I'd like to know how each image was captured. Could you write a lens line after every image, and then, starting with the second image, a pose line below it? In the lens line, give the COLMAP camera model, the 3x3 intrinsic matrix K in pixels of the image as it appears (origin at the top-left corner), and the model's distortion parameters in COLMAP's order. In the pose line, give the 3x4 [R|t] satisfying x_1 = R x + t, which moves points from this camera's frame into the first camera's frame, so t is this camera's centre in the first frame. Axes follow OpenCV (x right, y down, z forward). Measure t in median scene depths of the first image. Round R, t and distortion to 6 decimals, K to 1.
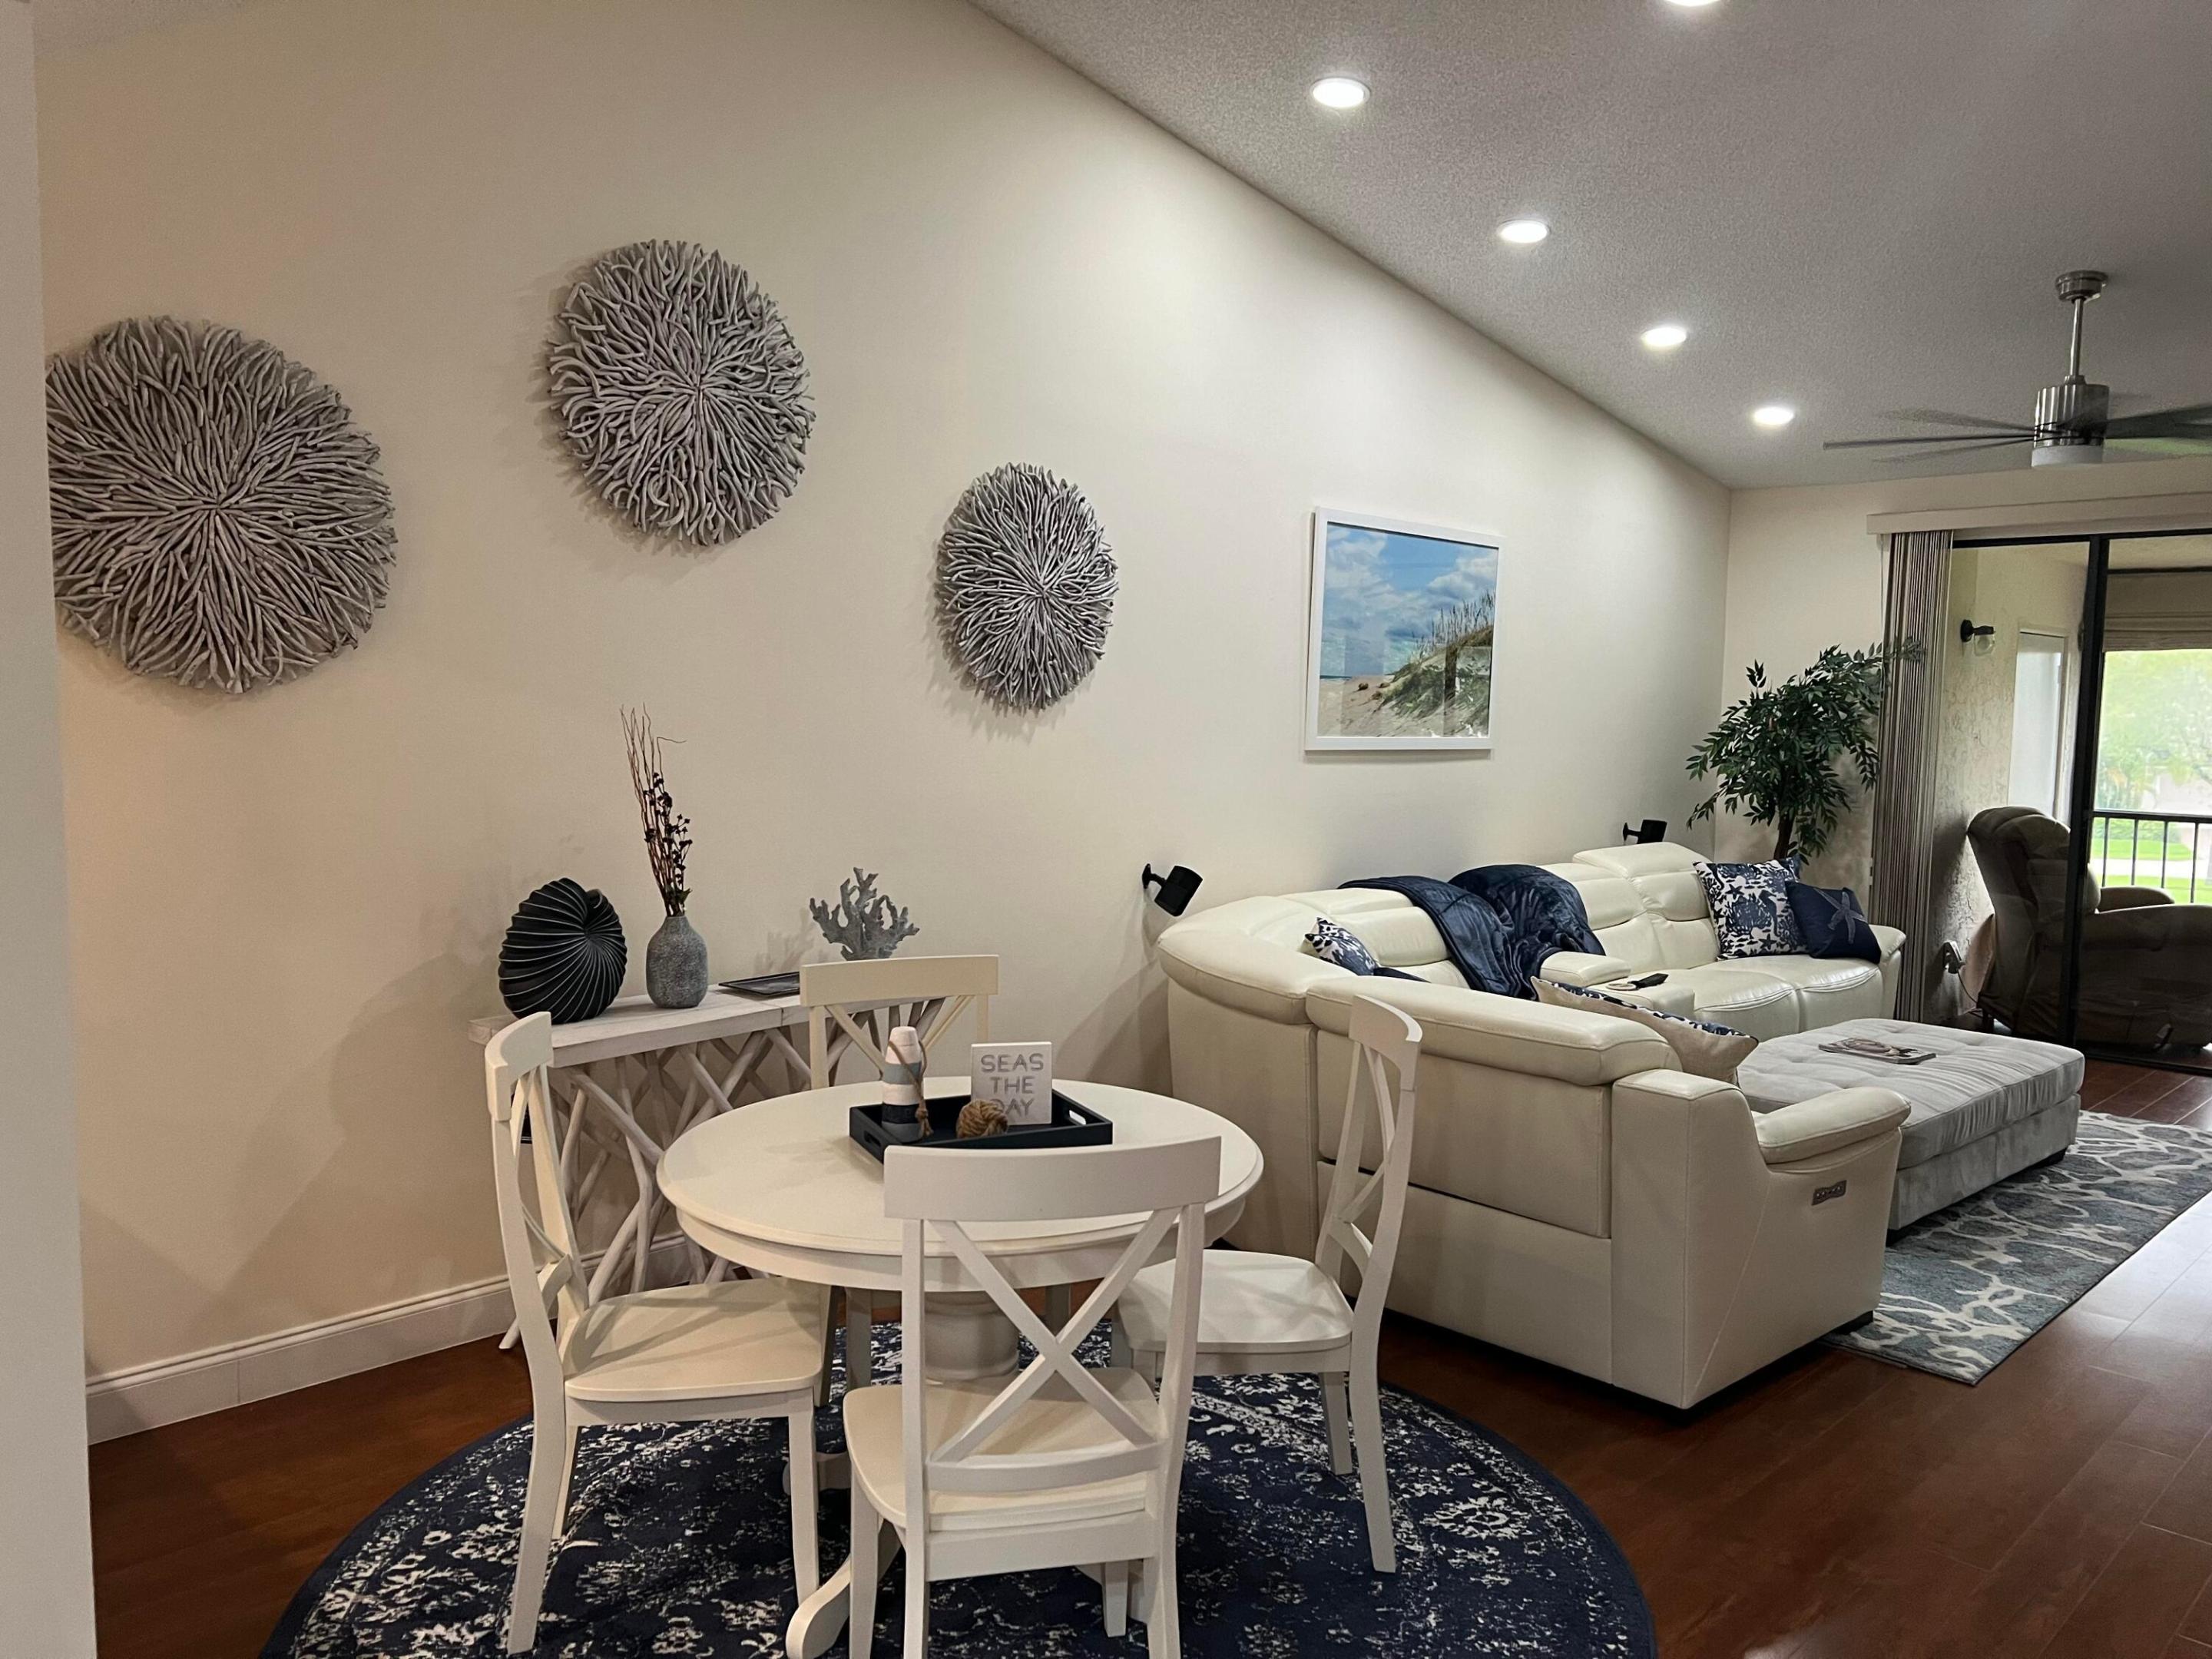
lens RADIAL K [[1654.4, 0, 1100.4], [0, 1654.4, 849.8], [0, 0, 1]] dist [0.062968, -0.073923]
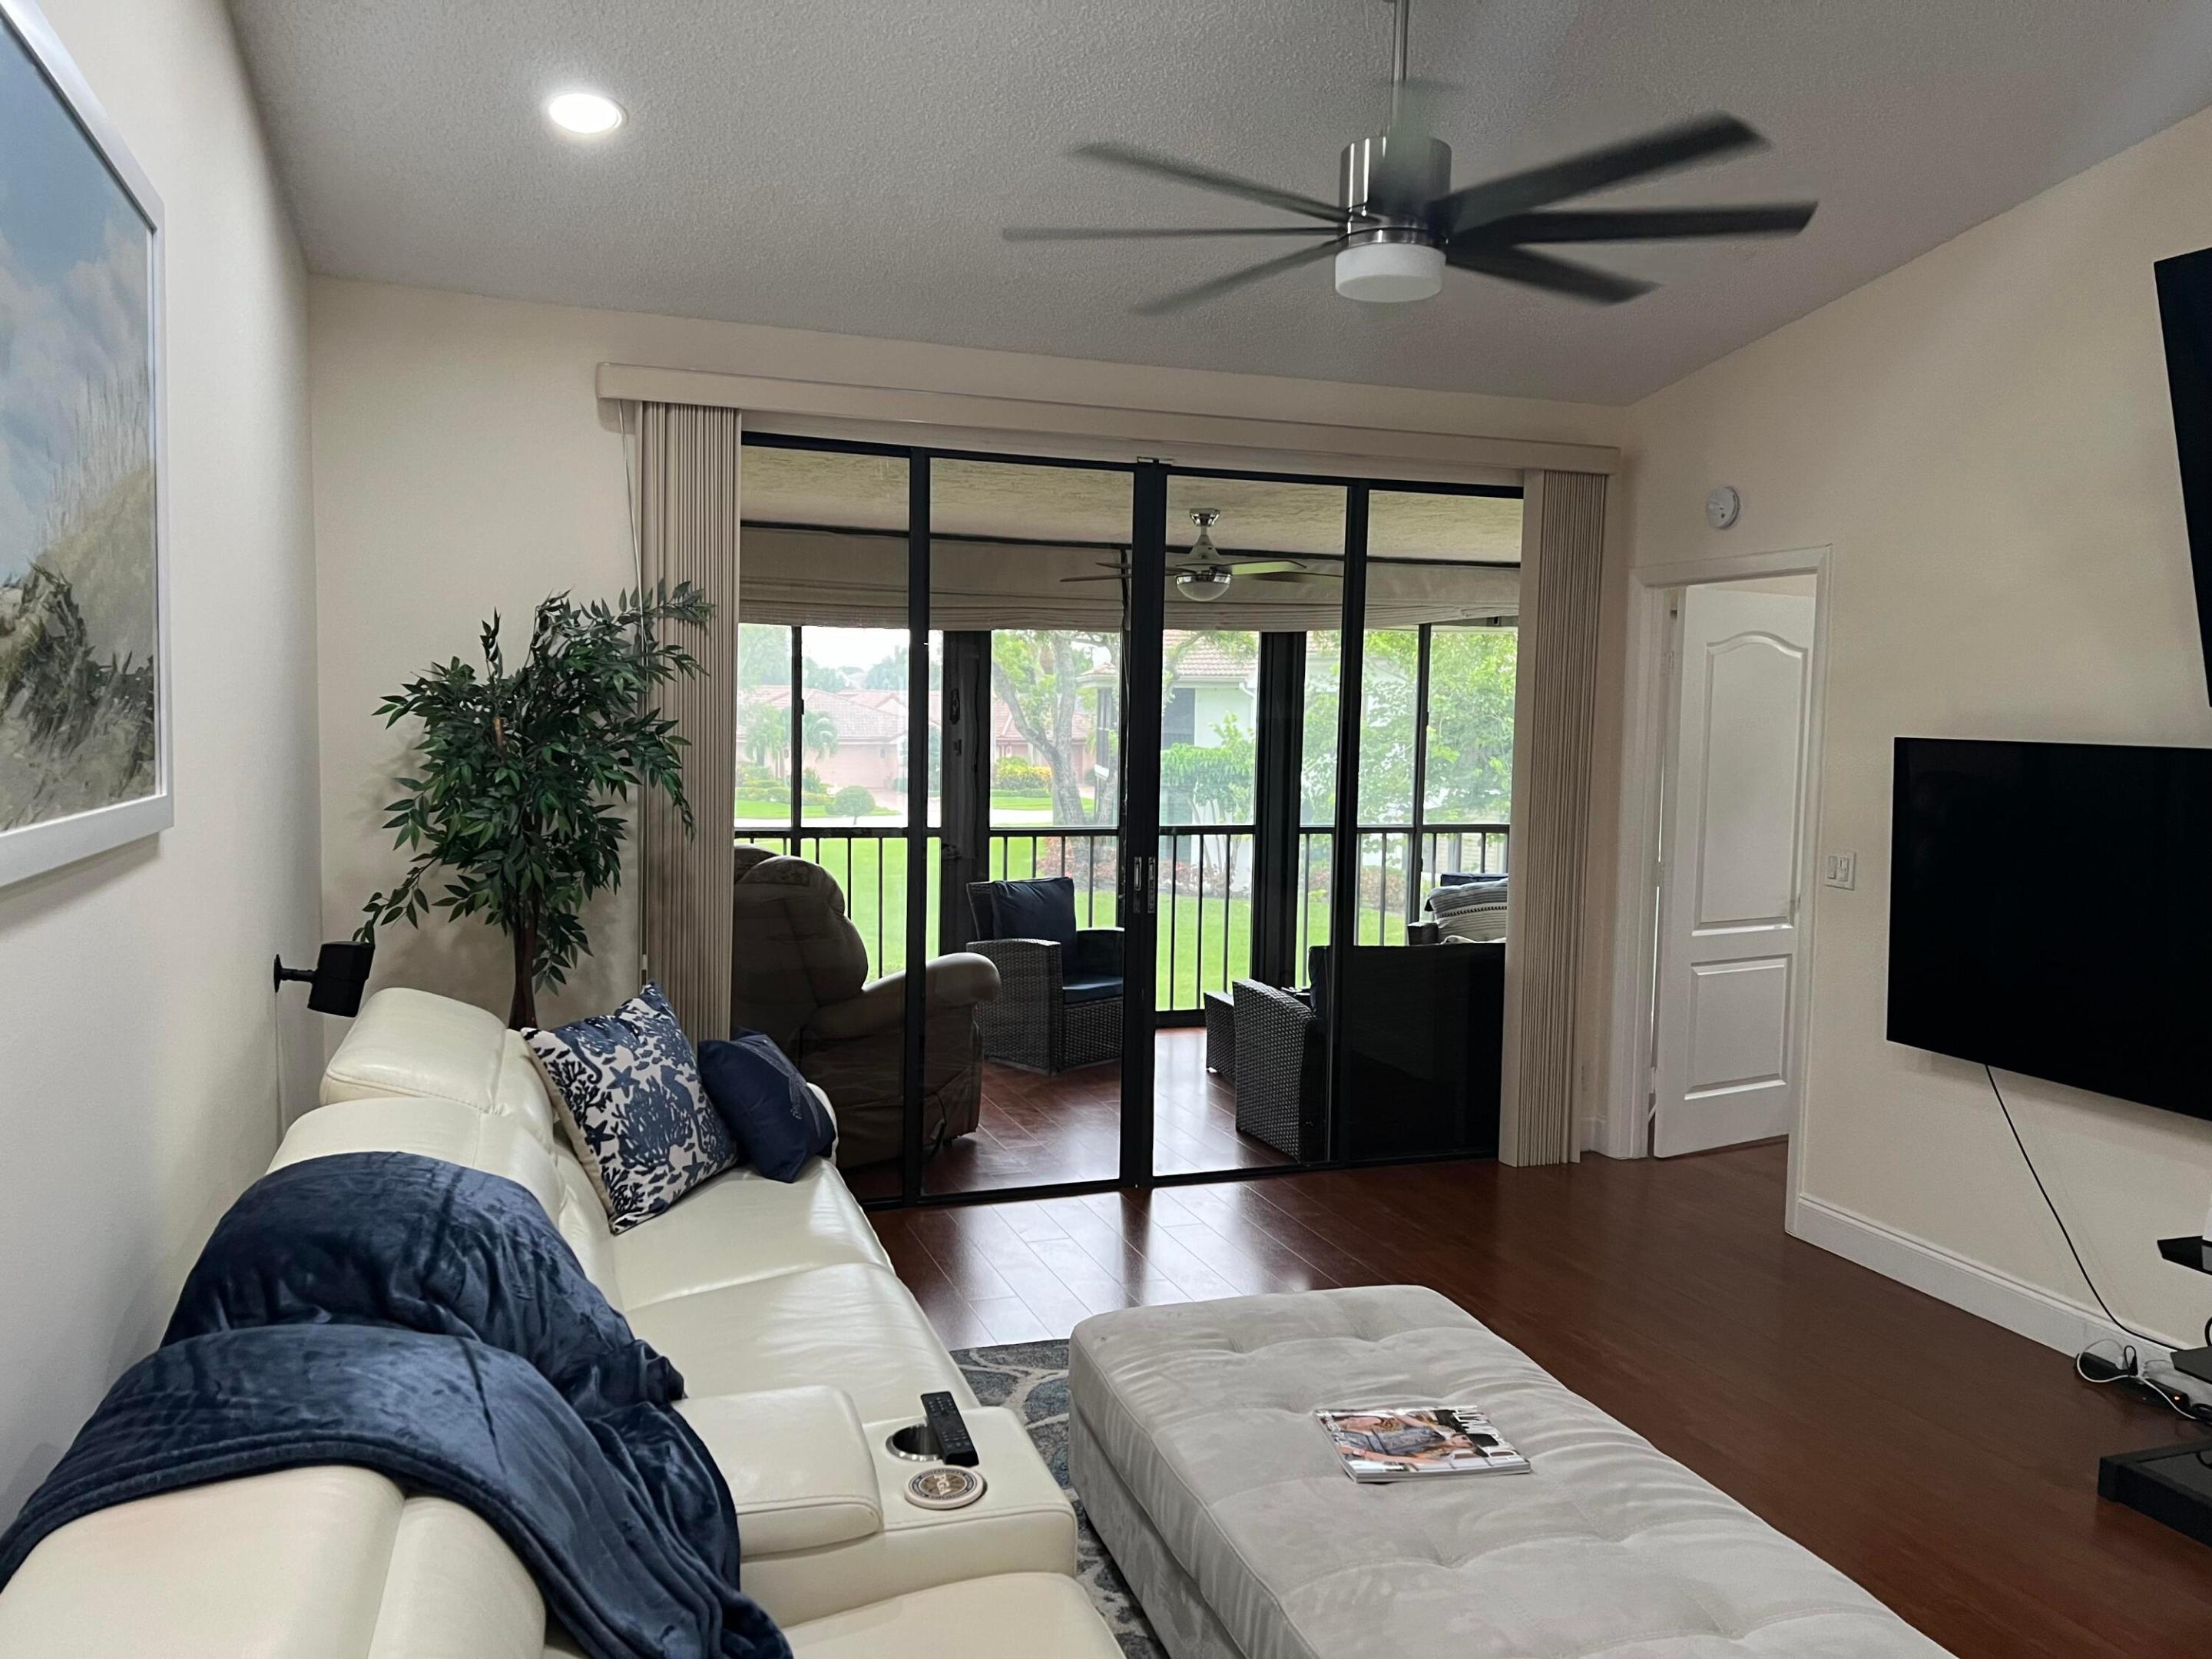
lens RADIAL K [[1654.4, 0, 1117.4], [0, 1654.4, 819.1], [0, 0, 1]] dist [0.062968, -0.073923]
pose [[0.438267, -0.065302, 0.896470, 0.018382], [0.069753, 0.996821, 0.038511, -0.087927], [-0.896134, 0.045653, 0.441428, 0.960194]]
